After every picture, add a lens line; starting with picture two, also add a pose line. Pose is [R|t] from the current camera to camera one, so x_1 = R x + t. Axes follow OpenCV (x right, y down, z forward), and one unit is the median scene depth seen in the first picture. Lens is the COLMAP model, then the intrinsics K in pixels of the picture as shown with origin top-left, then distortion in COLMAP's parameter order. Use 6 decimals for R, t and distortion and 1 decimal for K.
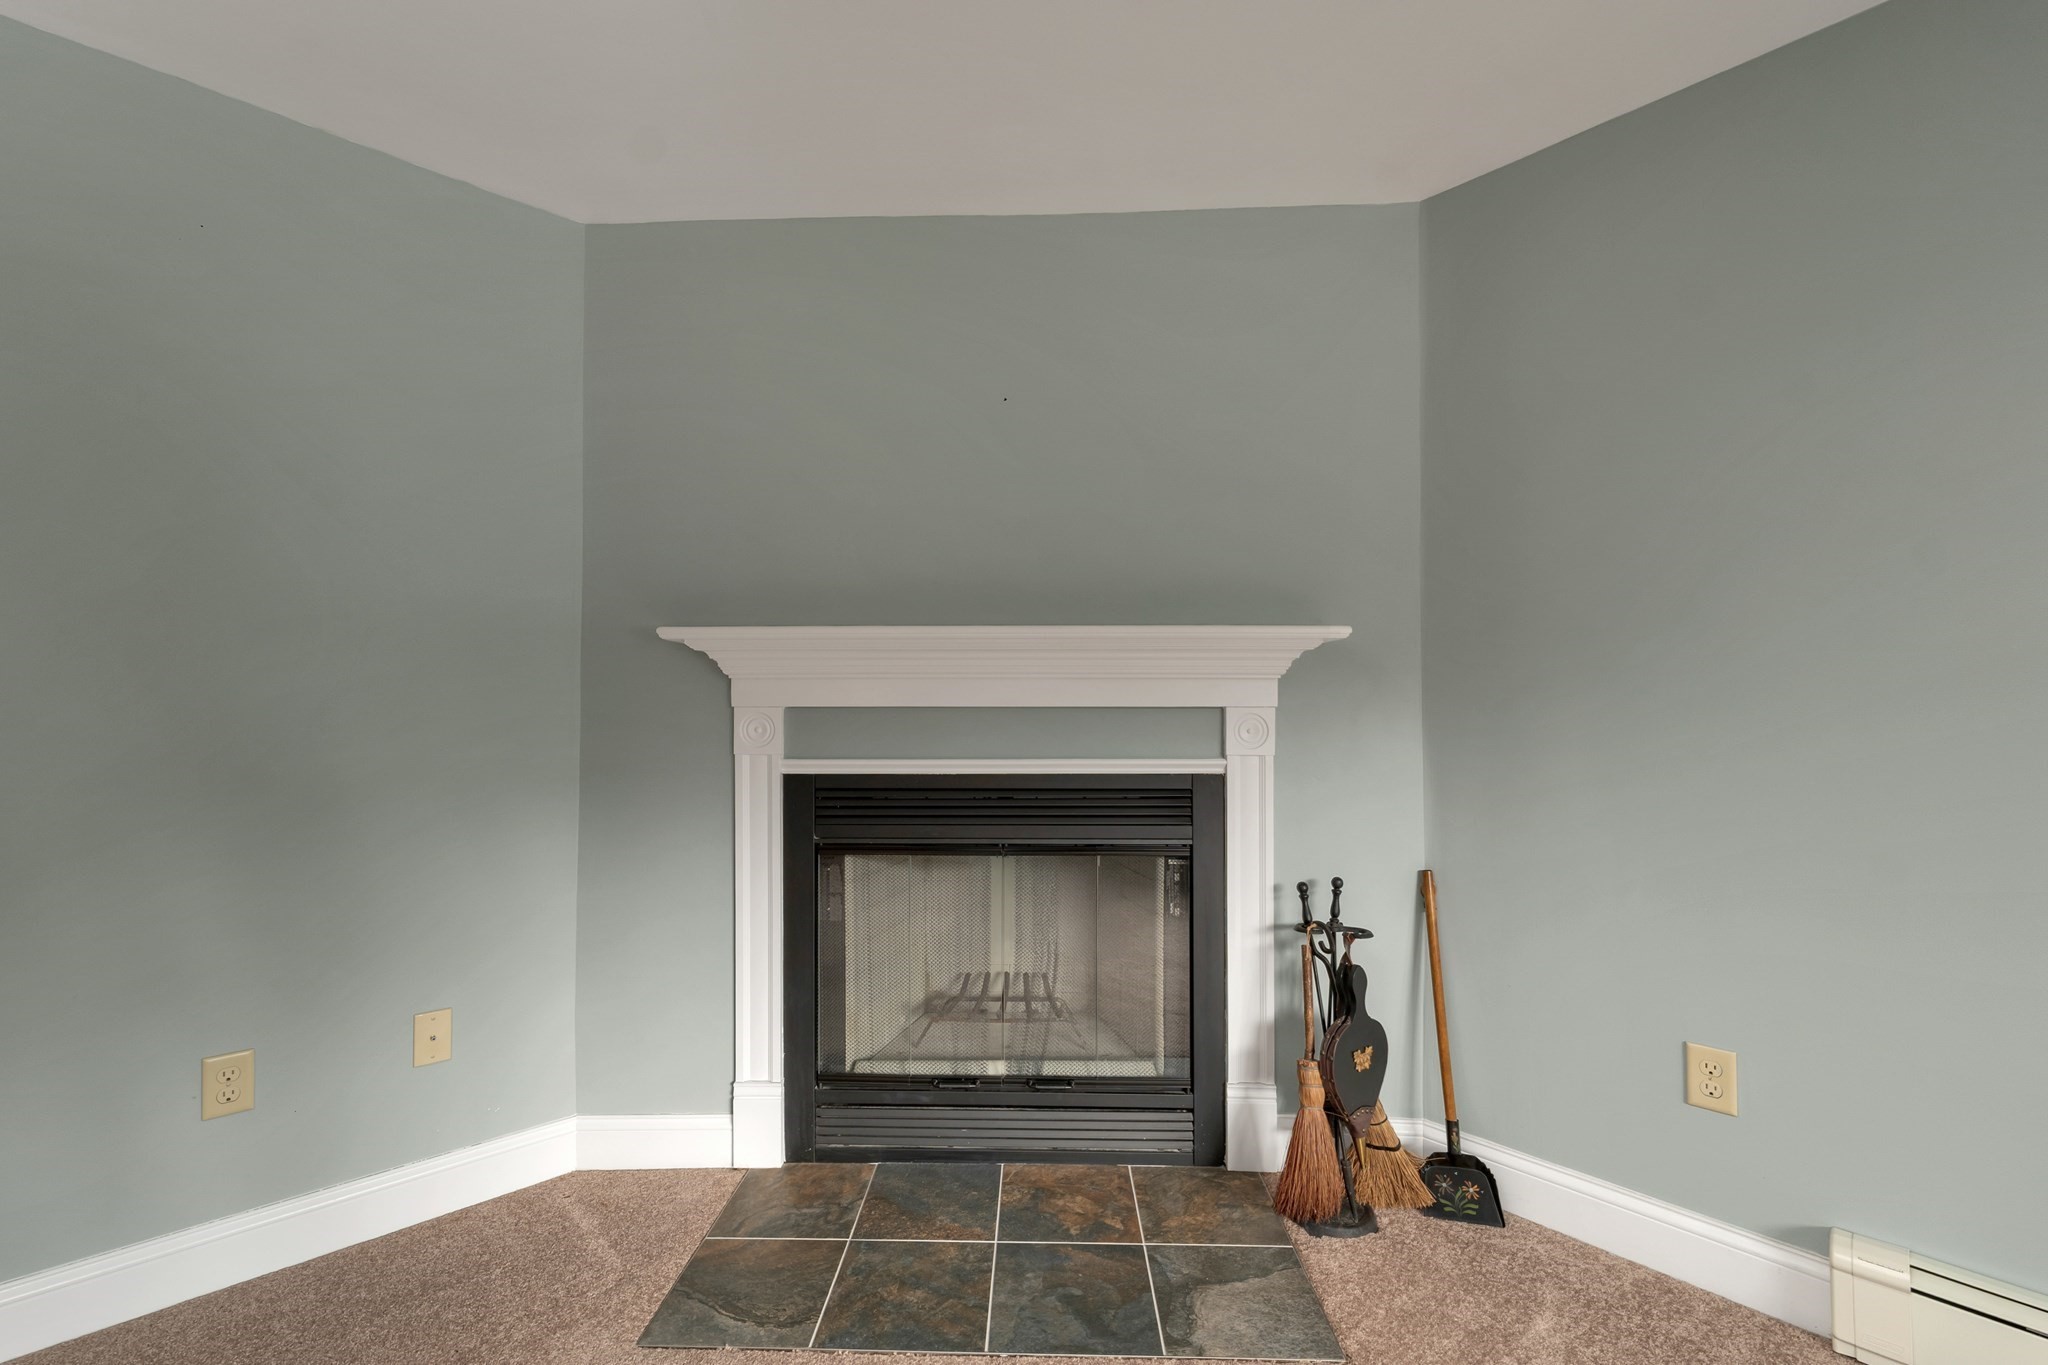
lens RADIAL K [[844.1, 0, 1017.6], [0, 844.1, 681.1], [0, 0, 1]] dist [-0.004667, 0.000122]
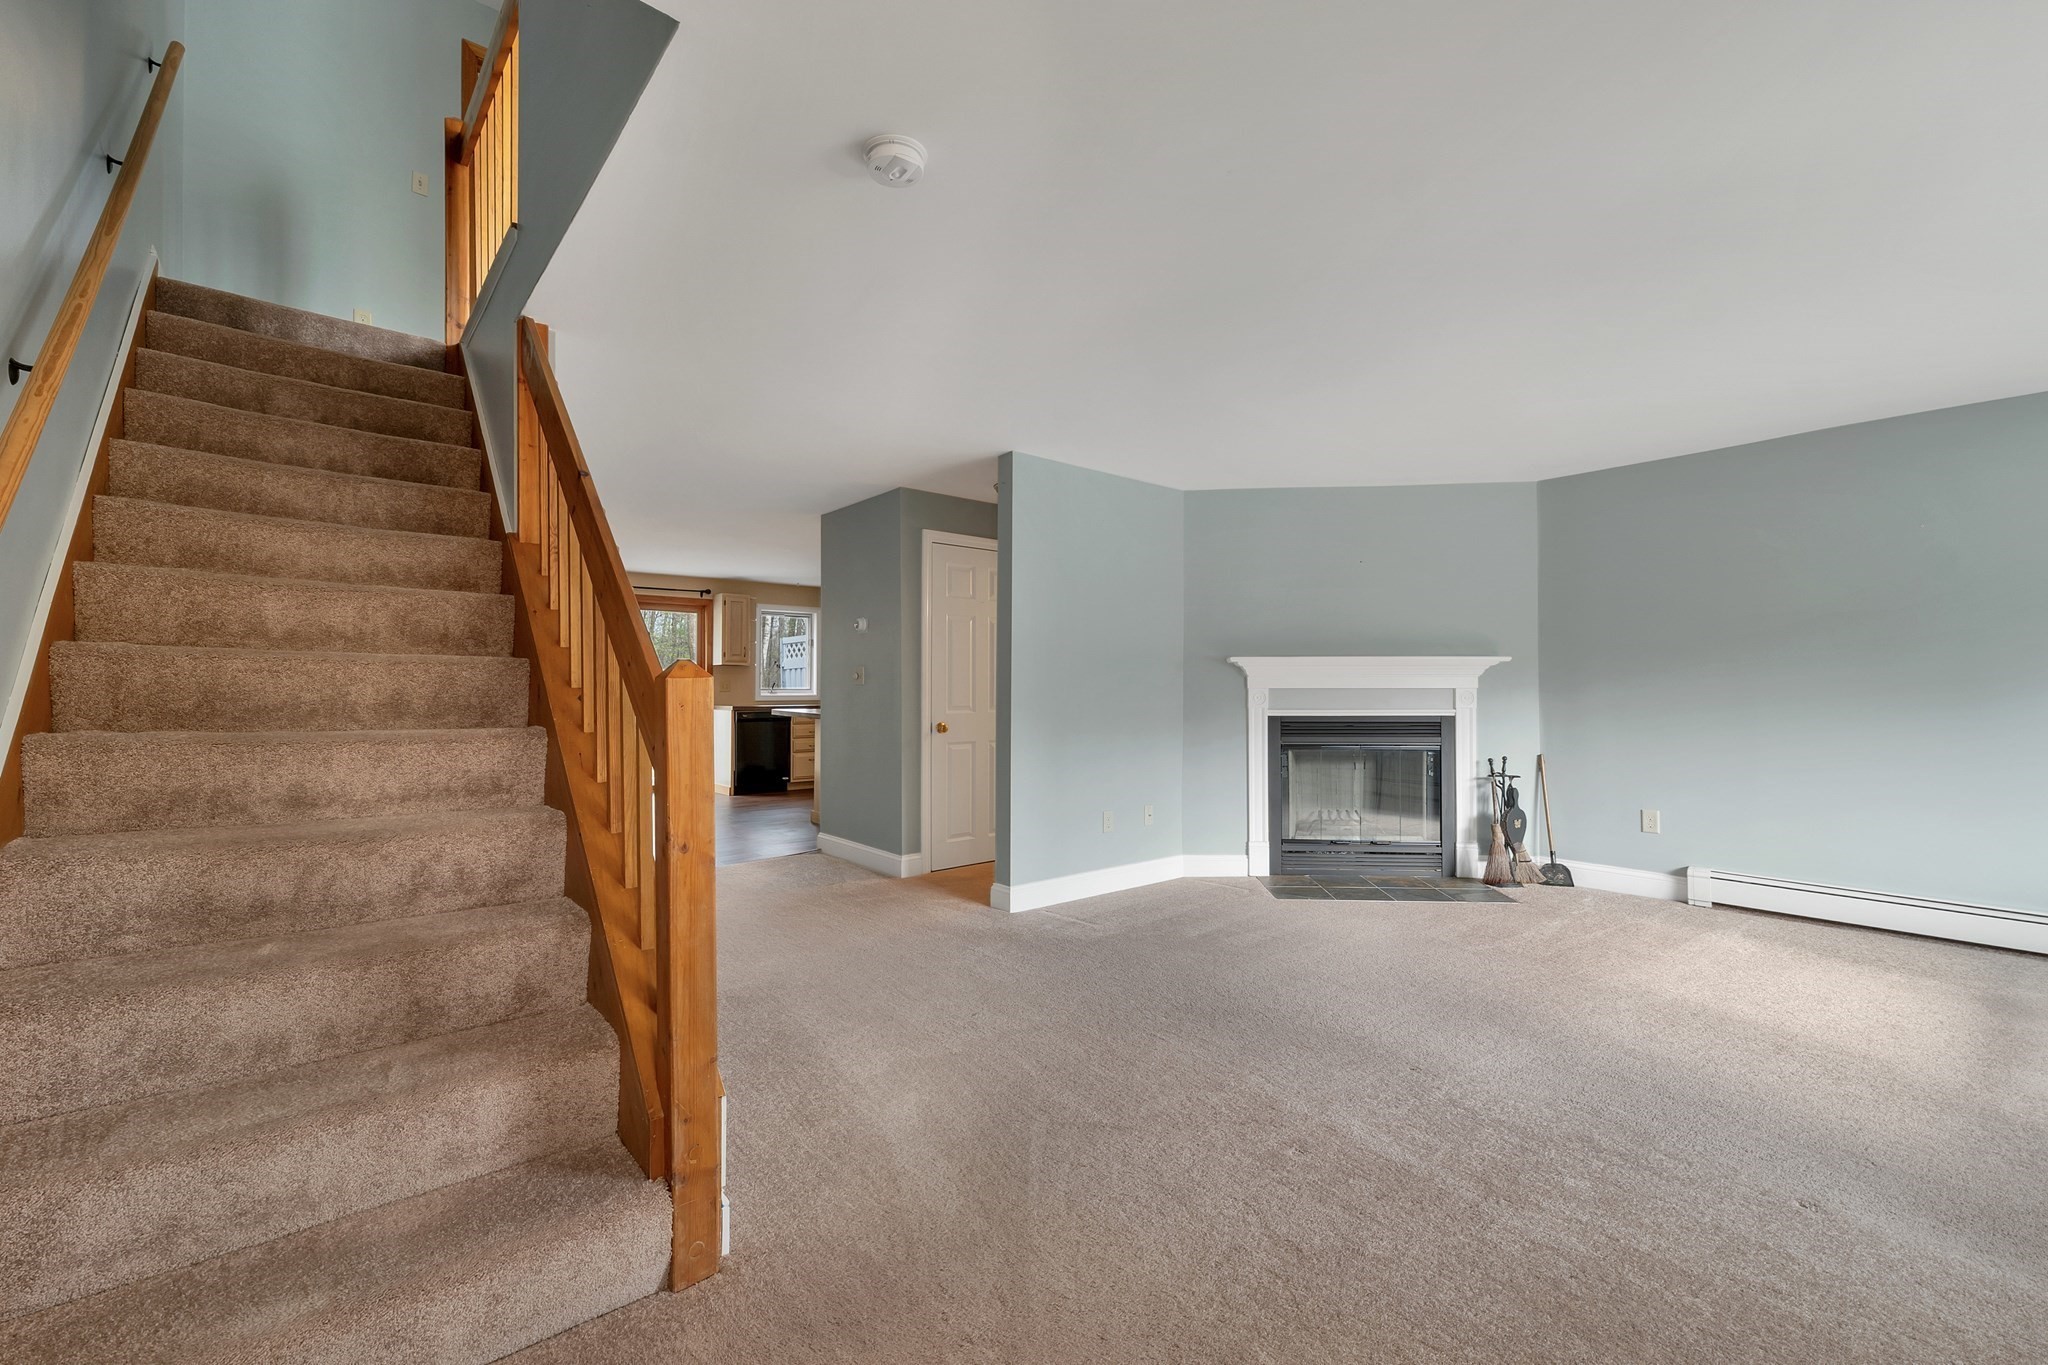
lens RADIAL K [[844.1, 0, 1030.3], [0, 844.1, 680.1], [0, 0, 1]] dist [-0.004667, 0.000122]
pose [[0.998020, 0.001930, -0.062867, -0.839152], [-0.002343, 0.999976, -0.006497, 0.024885], [0.062853, 0.006631, 0.998001, -1.532150]]
